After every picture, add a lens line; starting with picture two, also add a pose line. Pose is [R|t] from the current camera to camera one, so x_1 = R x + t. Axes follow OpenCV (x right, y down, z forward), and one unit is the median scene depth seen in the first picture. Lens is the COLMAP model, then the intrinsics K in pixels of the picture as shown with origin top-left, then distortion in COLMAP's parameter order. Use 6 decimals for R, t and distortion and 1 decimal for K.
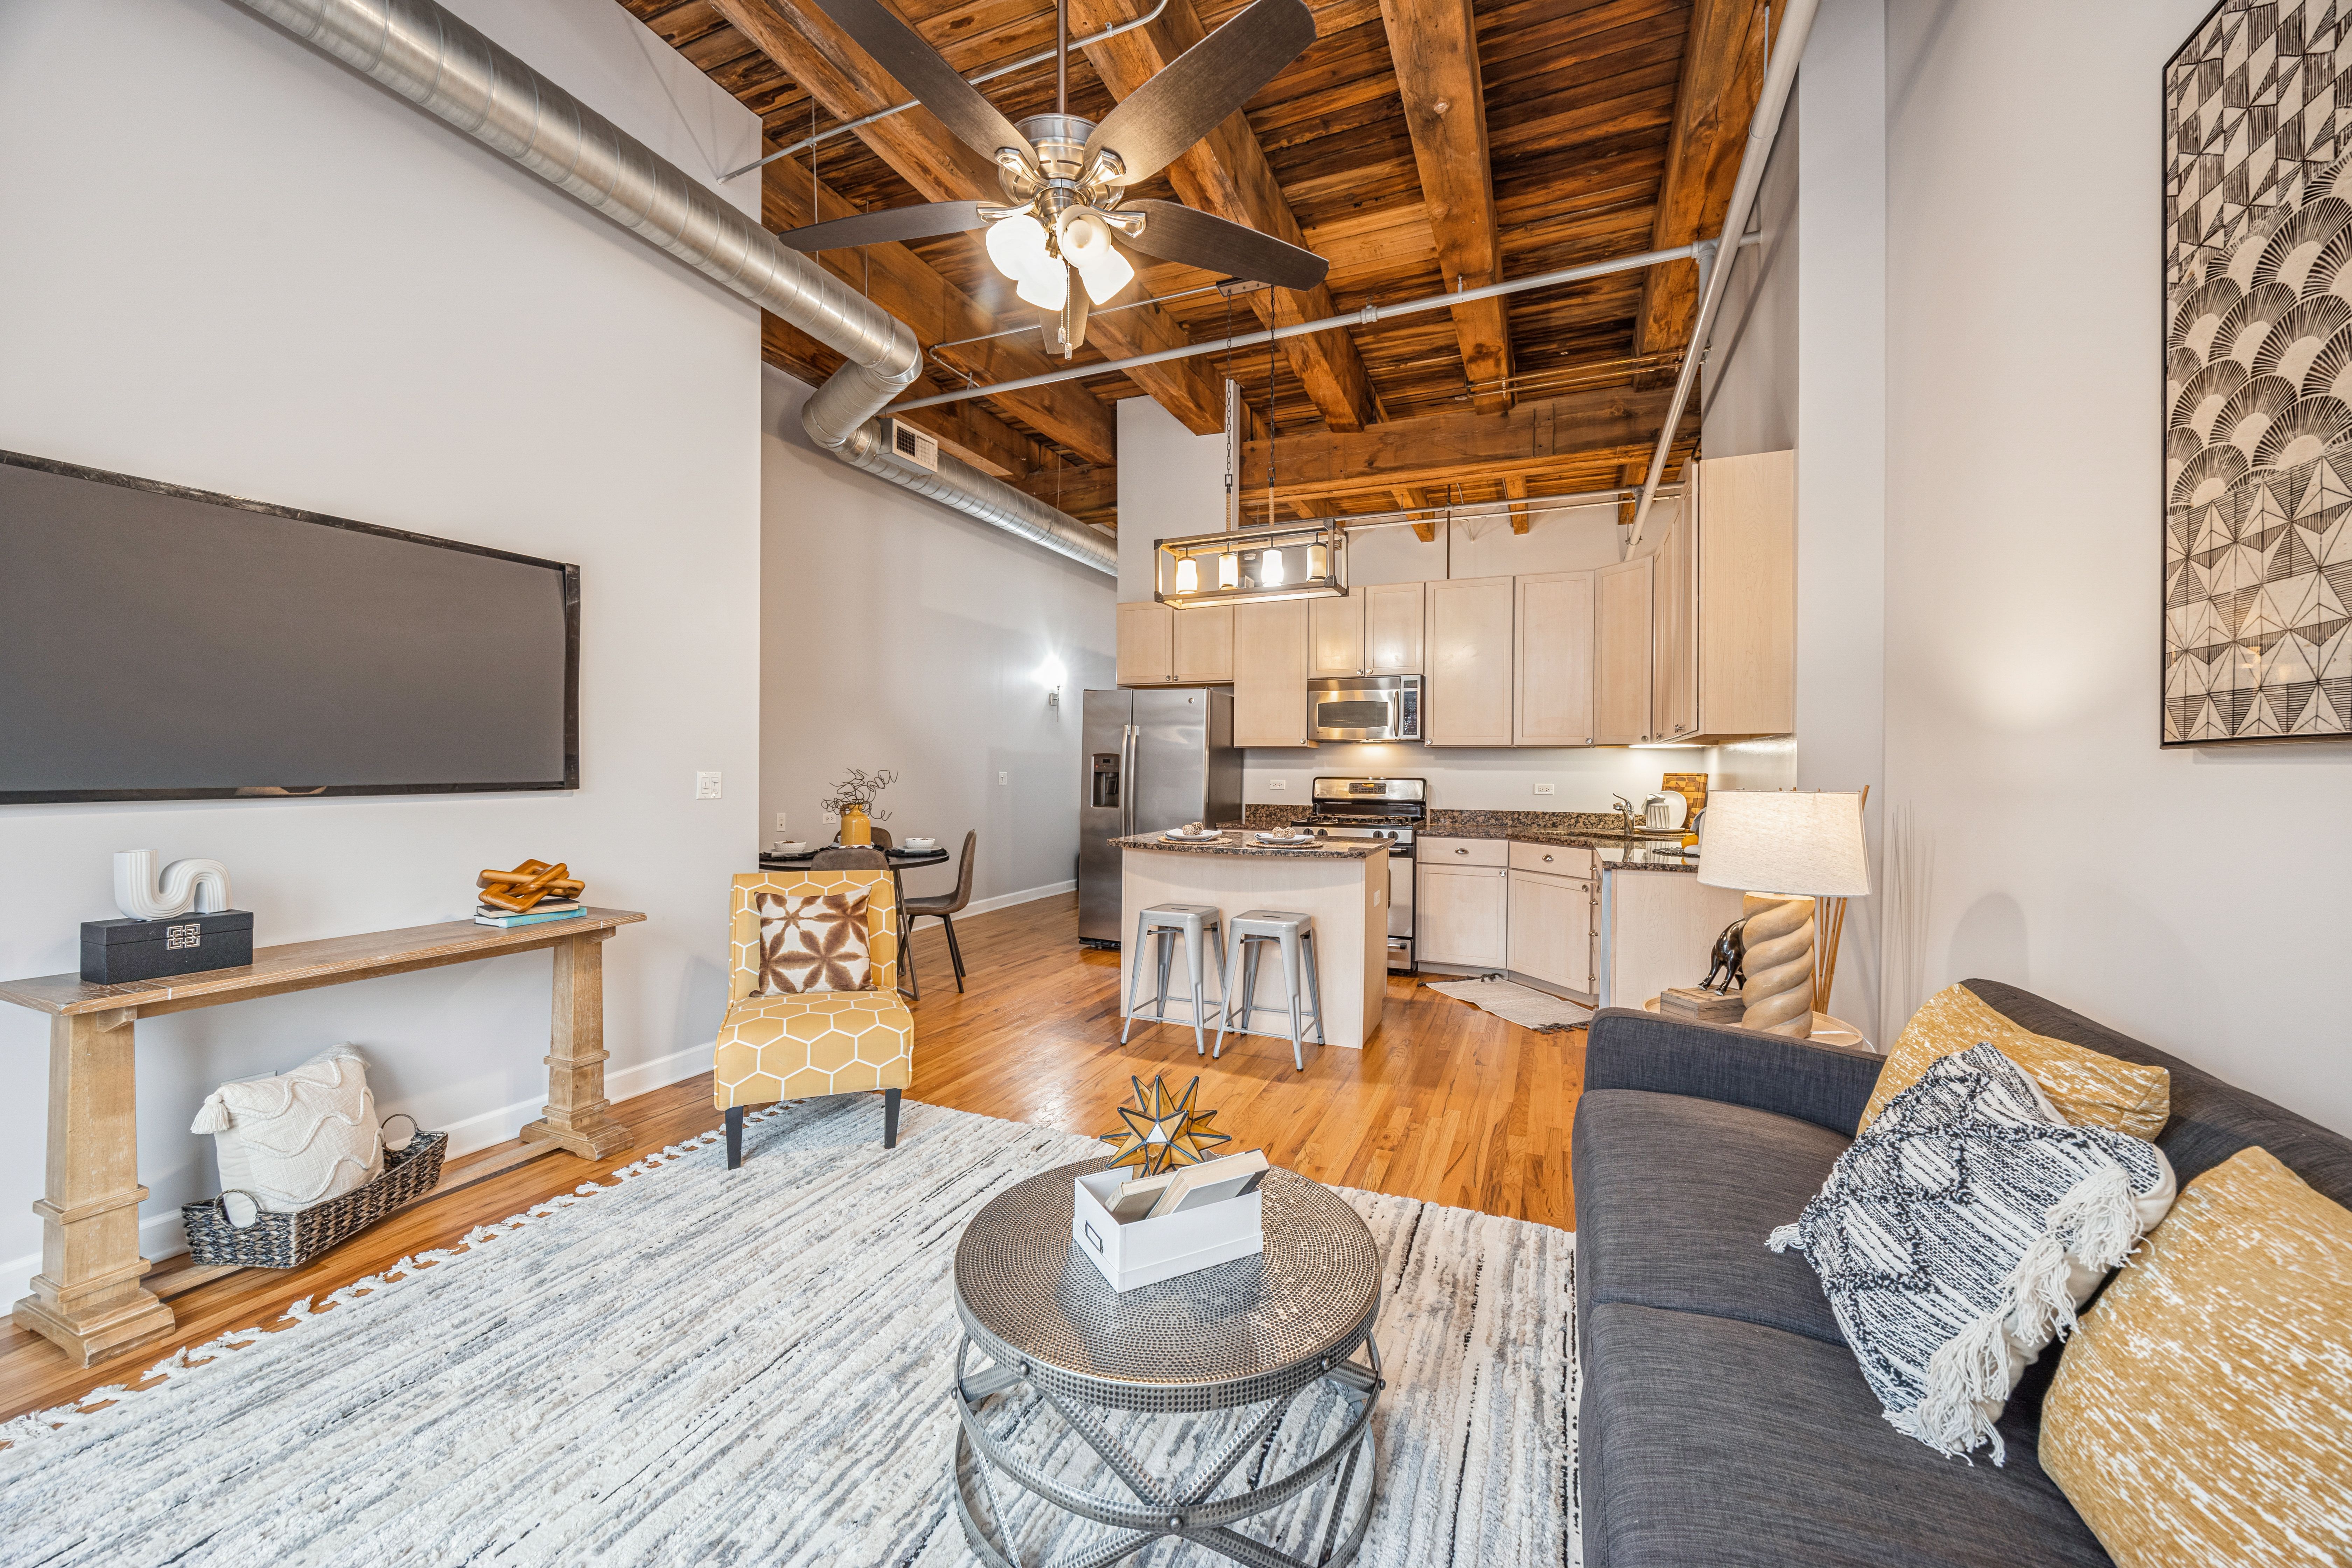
lens RADIAL K [[905.2, 0, 1160.3], [0, 905.2, 770.9], [0, 0, 1]] dist [-0.002272, -0.000387]
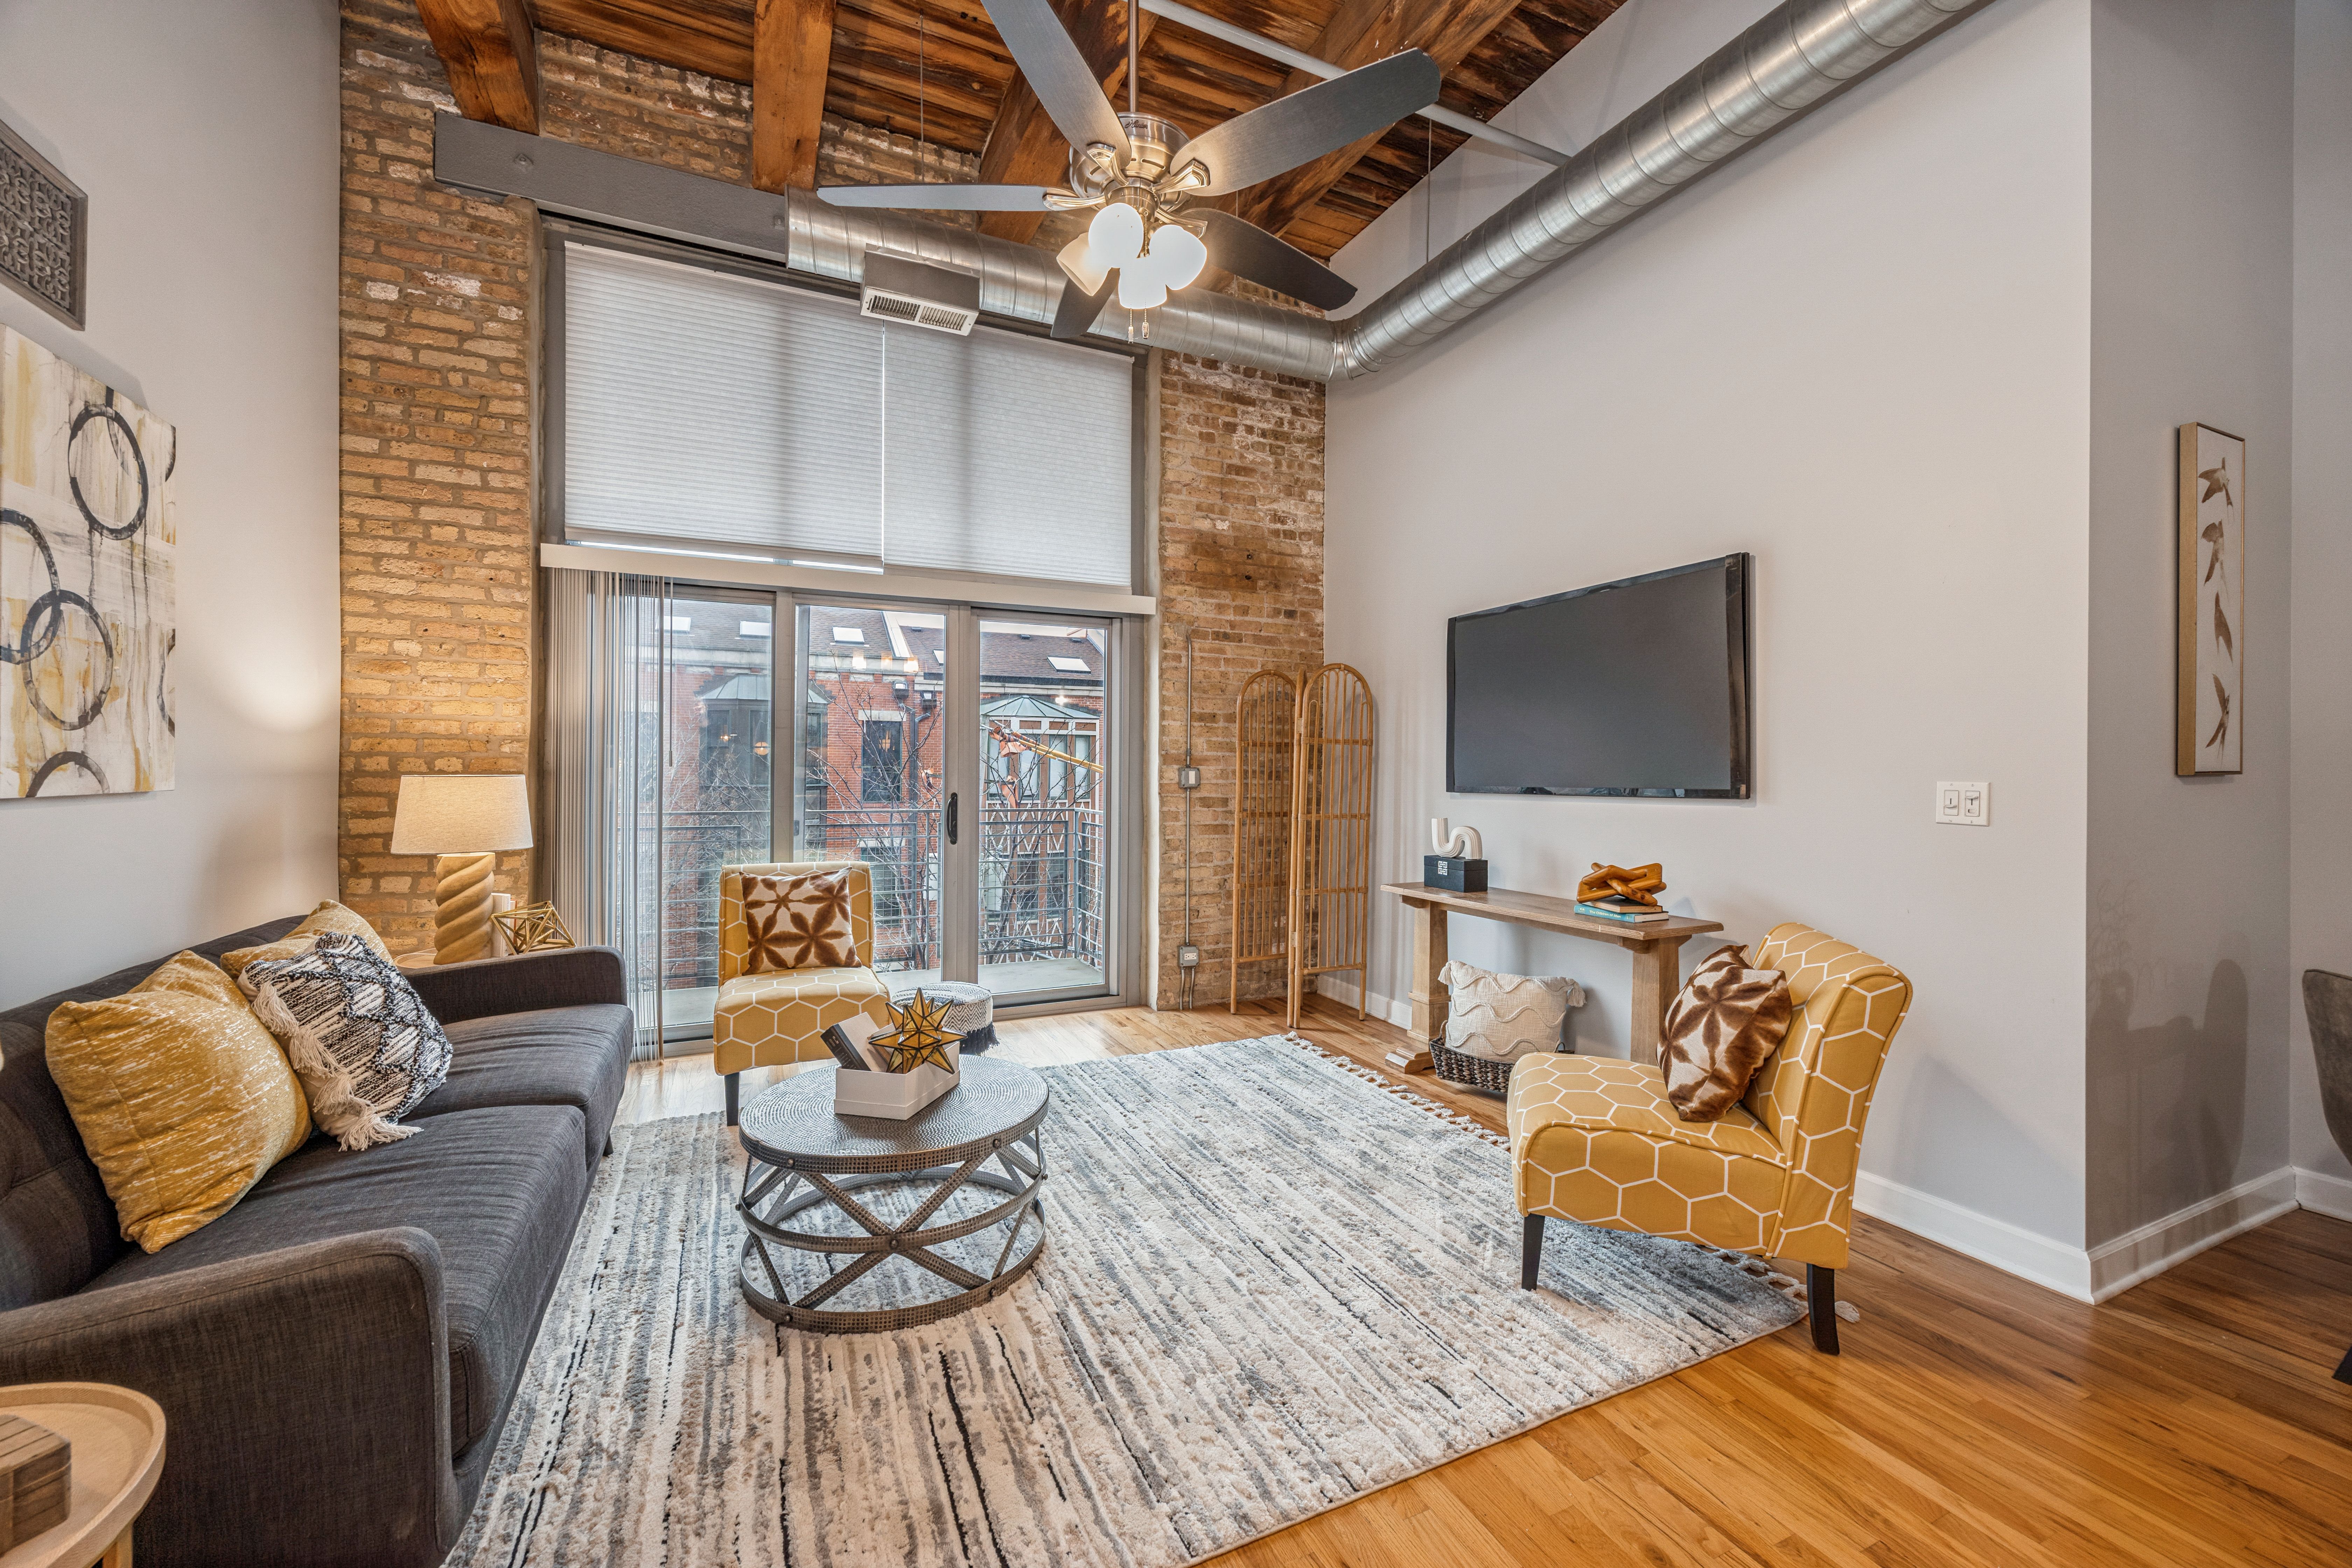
lens RADIAL K [[905.2, 0, 1170.3], [0, 905.2, 768.2], [0, 0, 1]] dist [-0.002272, -0.000387]
pose [[-0.671038, -0.016160, -0.741247, 0.236698], [-0.012121, 0.999868, -0.010826, 0.003411], [0.741324, 0.001720, -0.671145, 0.684260]]
